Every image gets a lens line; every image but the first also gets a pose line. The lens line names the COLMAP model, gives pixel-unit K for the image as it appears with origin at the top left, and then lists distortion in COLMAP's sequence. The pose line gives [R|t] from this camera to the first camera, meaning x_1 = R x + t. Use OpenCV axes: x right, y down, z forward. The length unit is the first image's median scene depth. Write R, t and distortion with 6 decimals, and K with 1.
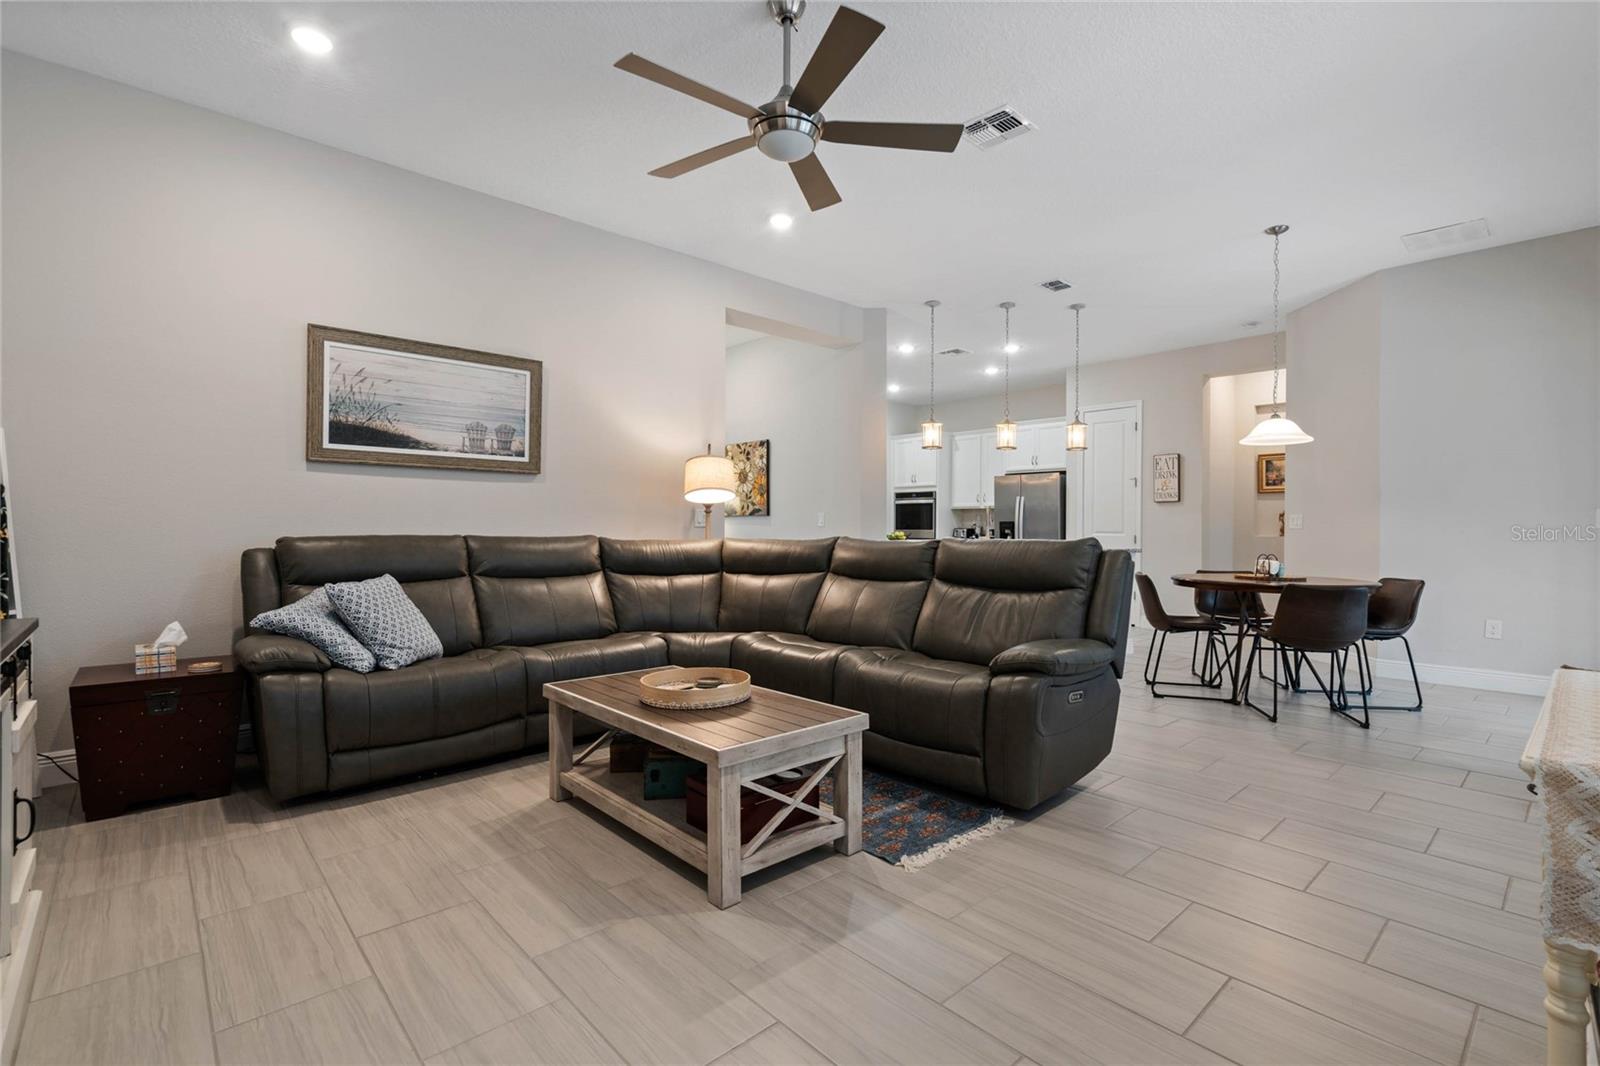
lens RADIAL K [[728.3, 0, 812.8], [0, 728.3, 528.5], [0, 0, 1]] dist [-0.004132, 0.005587]
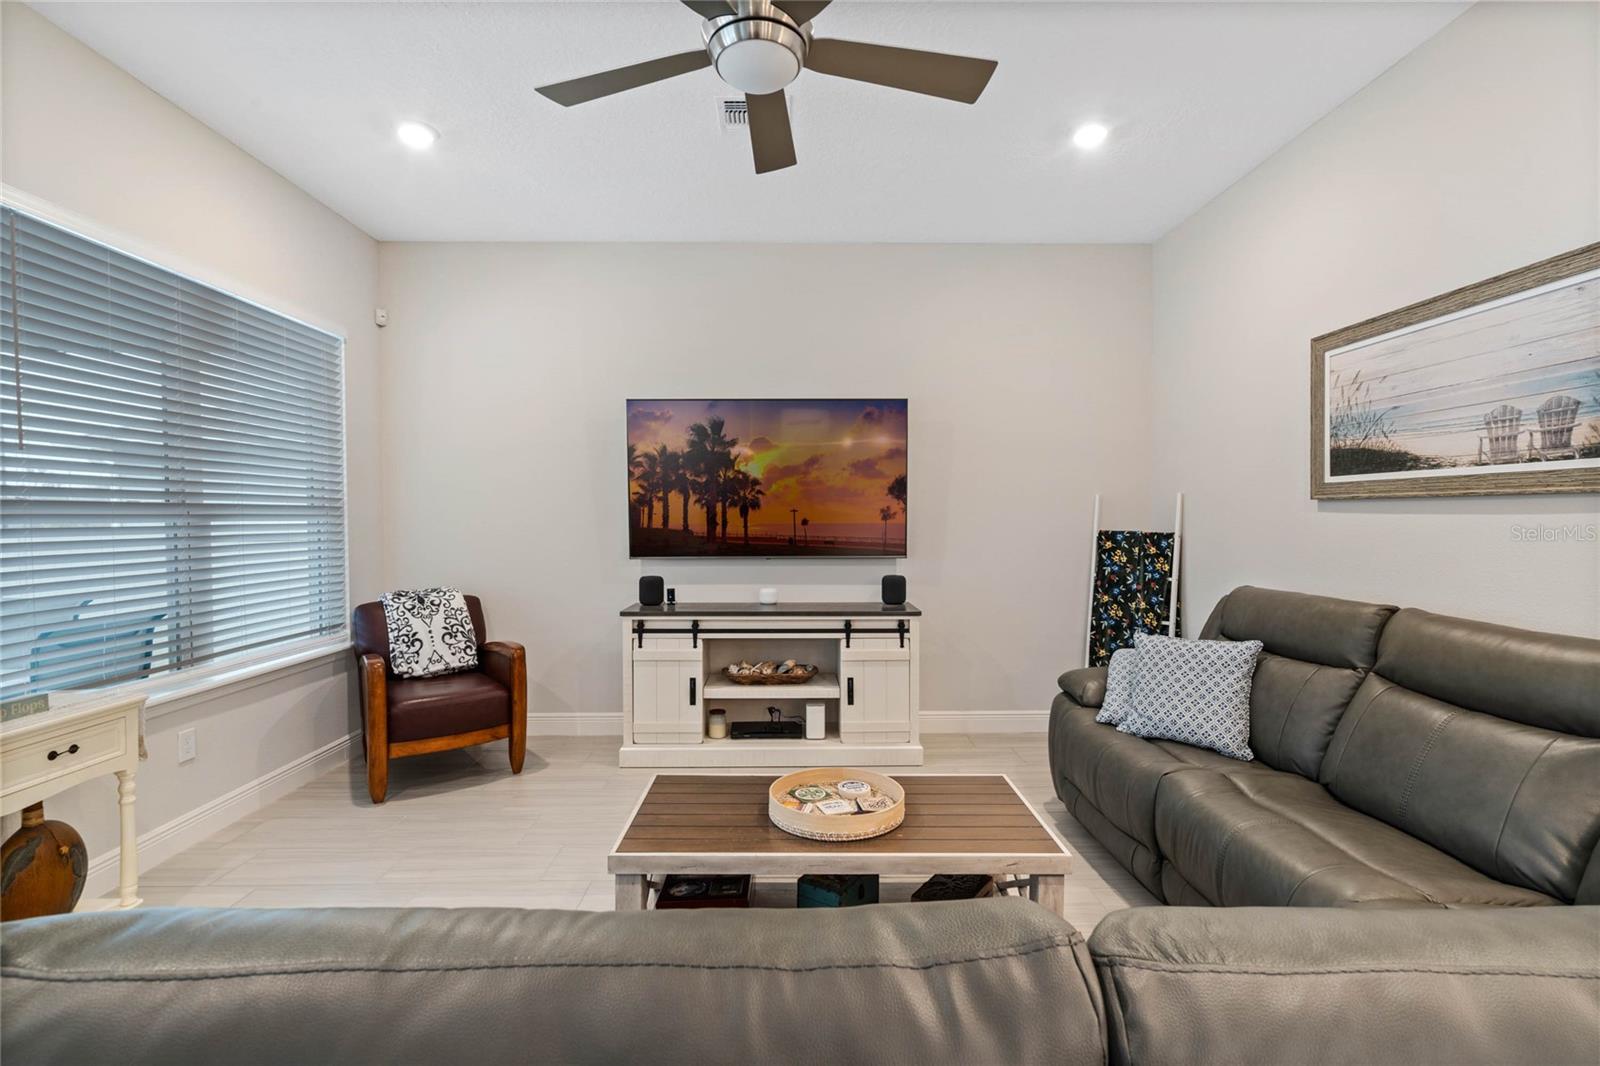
lens RADIAL K [[728.3, 0, 797.2], [0, 728.3, 522.6], [0, 0, 1]] dist [-0.004132, 0.005587]
pose [[-0.674582, 0.003230, -0.738192, 0.321933], [-0.002837, 0.999972, 0.006968, -0.066187], [0.738194, 0.006794, -0.674554, 1.057635]]
